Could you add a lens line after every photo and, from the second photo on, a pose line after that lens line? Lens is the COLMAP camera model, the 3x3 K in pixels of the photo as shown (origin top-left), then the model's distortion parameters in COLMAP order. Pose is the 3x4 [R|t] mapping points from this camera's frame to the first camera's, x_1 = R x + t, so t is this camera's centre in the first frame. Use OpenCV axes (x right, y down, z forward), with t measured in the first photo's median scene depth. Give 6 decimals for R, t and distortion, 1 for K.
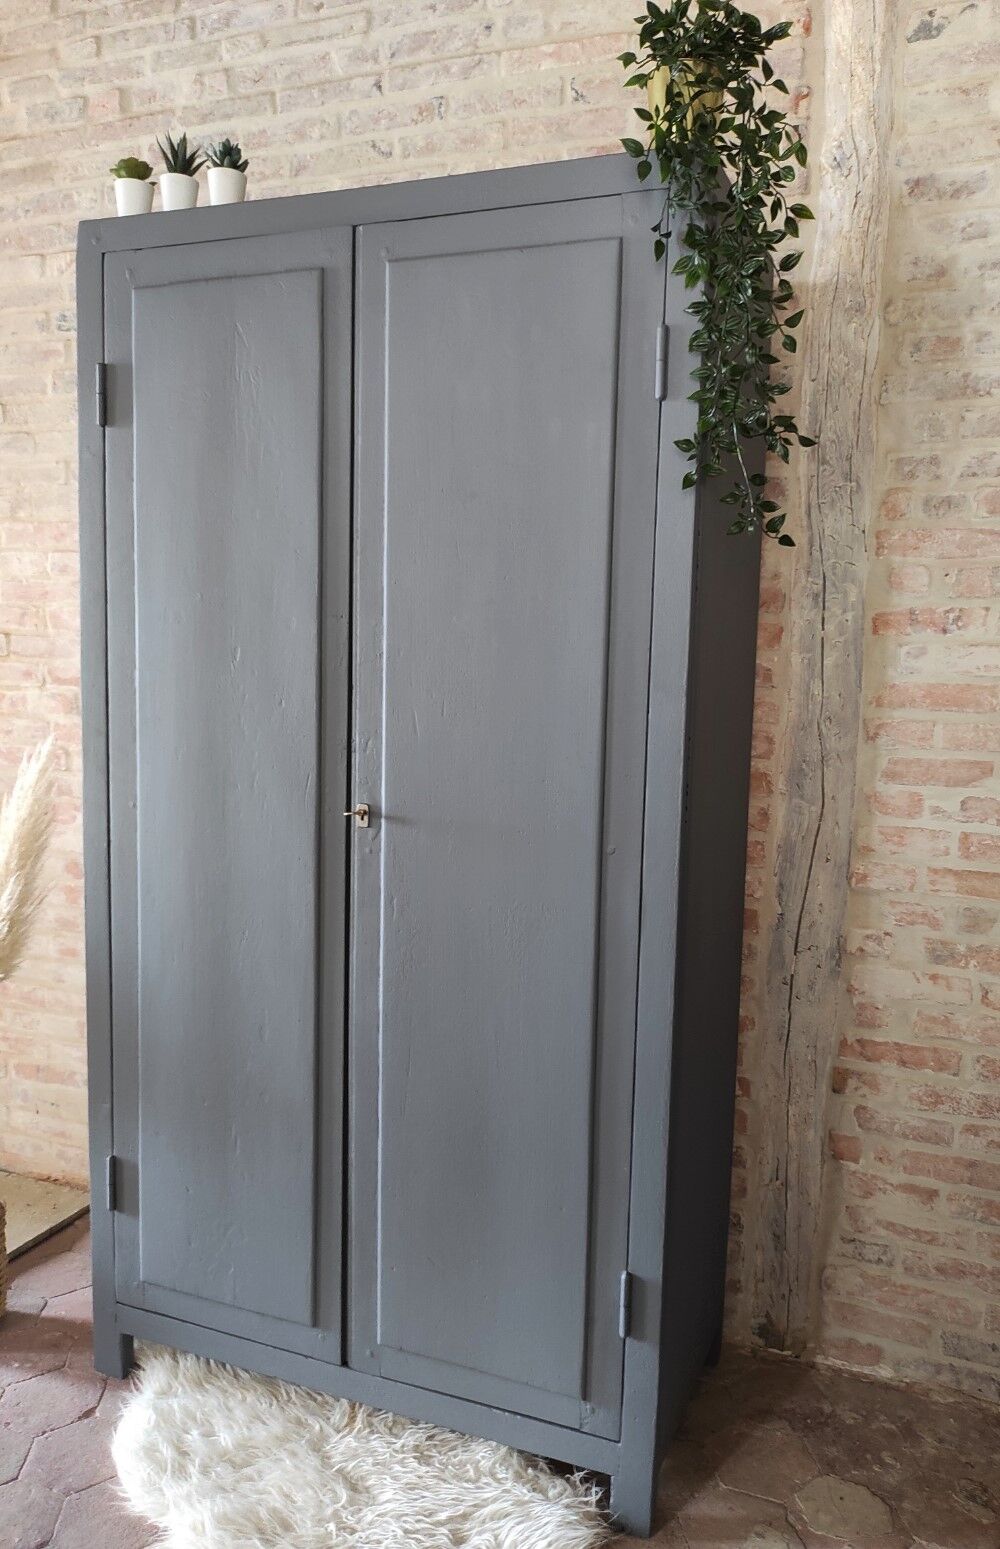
lens RADIAL K [[1161.8, 0, 539.9], [0, 1161.8, 780.8], [0, 0, 1]] dist [0.056834, -0.058247]
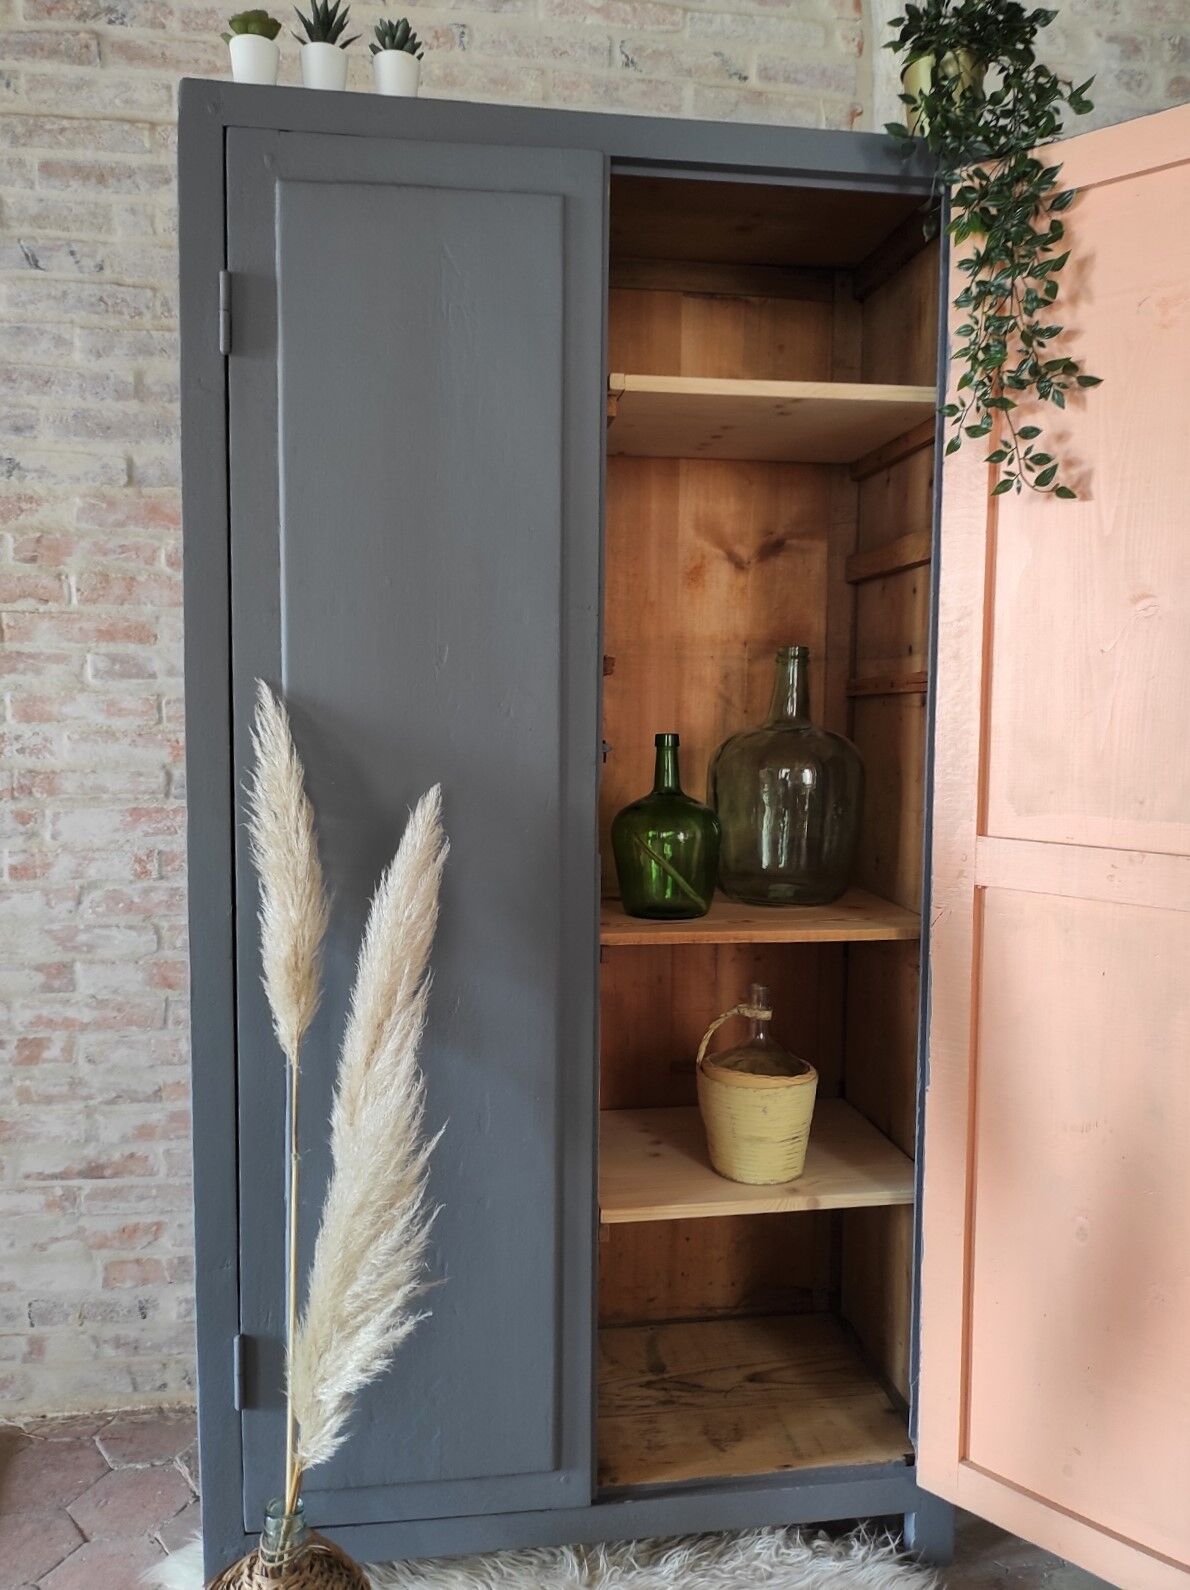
lens RADIAL K [[1240.5, 0, 595.0], [0, 1240.5, 795.0], [0, 0, 1]] dist [0.045006, -0.043906]
pose [[0.868537, -0.058364, 0.492176, -0.503704], [0.072512, 0.997320, -0.009694, 0.002813], [-0.490291, 0.044109, 0.870442, 0.175258]]
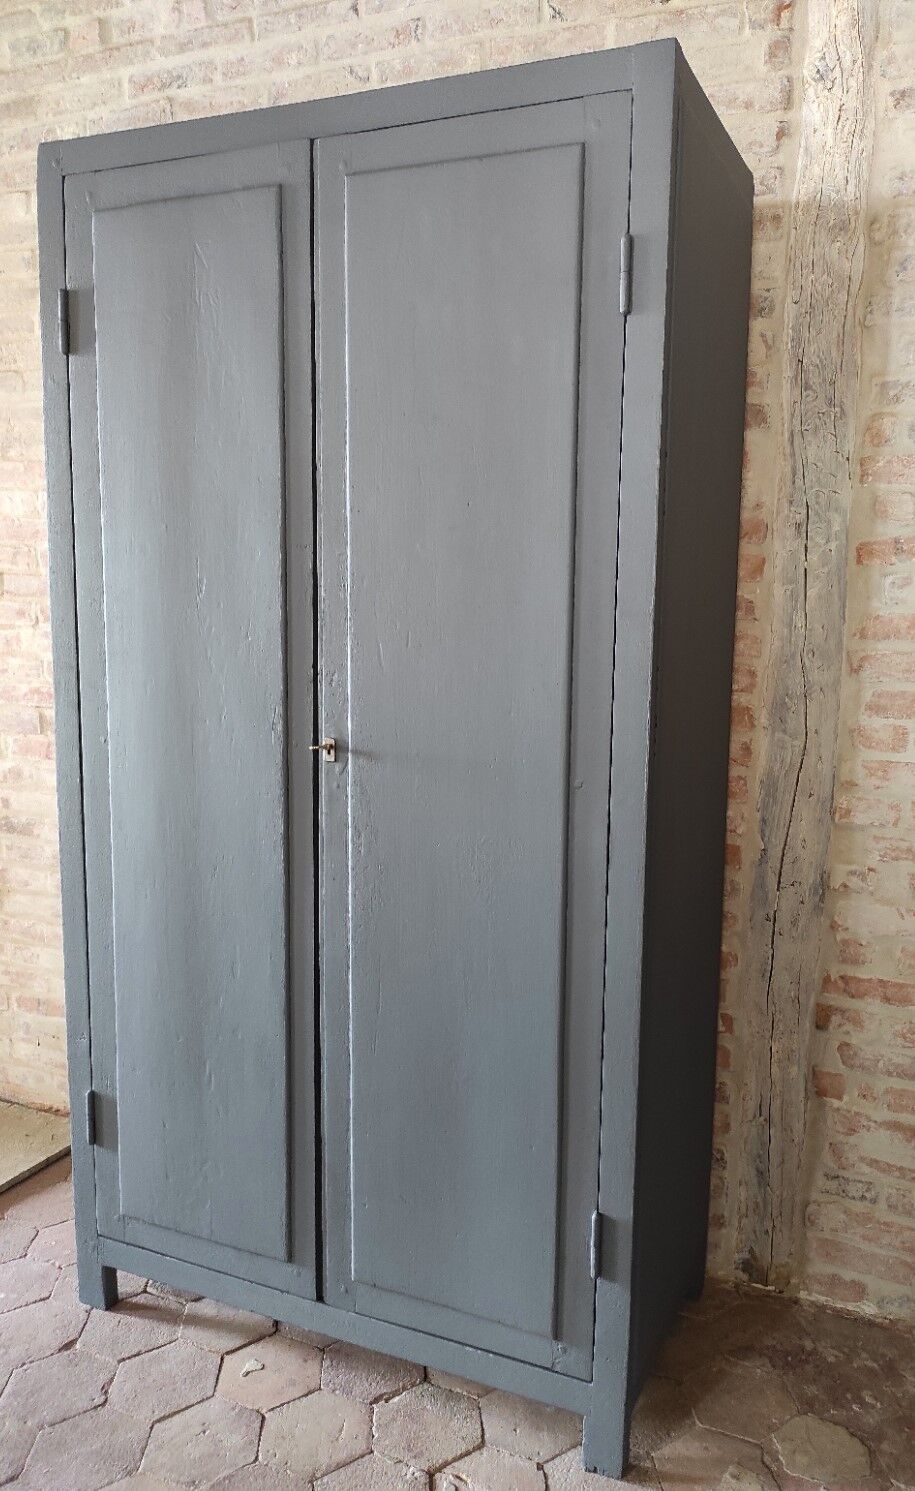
lens RADIAL K [[1115.0, 0, 538.2], [0, 1115.0, 746.0], [0, 0, 1]] dist [0.049281, -0.041054]
pose [[0.999771, -0.003340, -0.021137, 0.035195], [0.003788, 0.999768, 0.021191, 0.005455], [0.021061, -0.021266, 0.999552, 0.049463]]
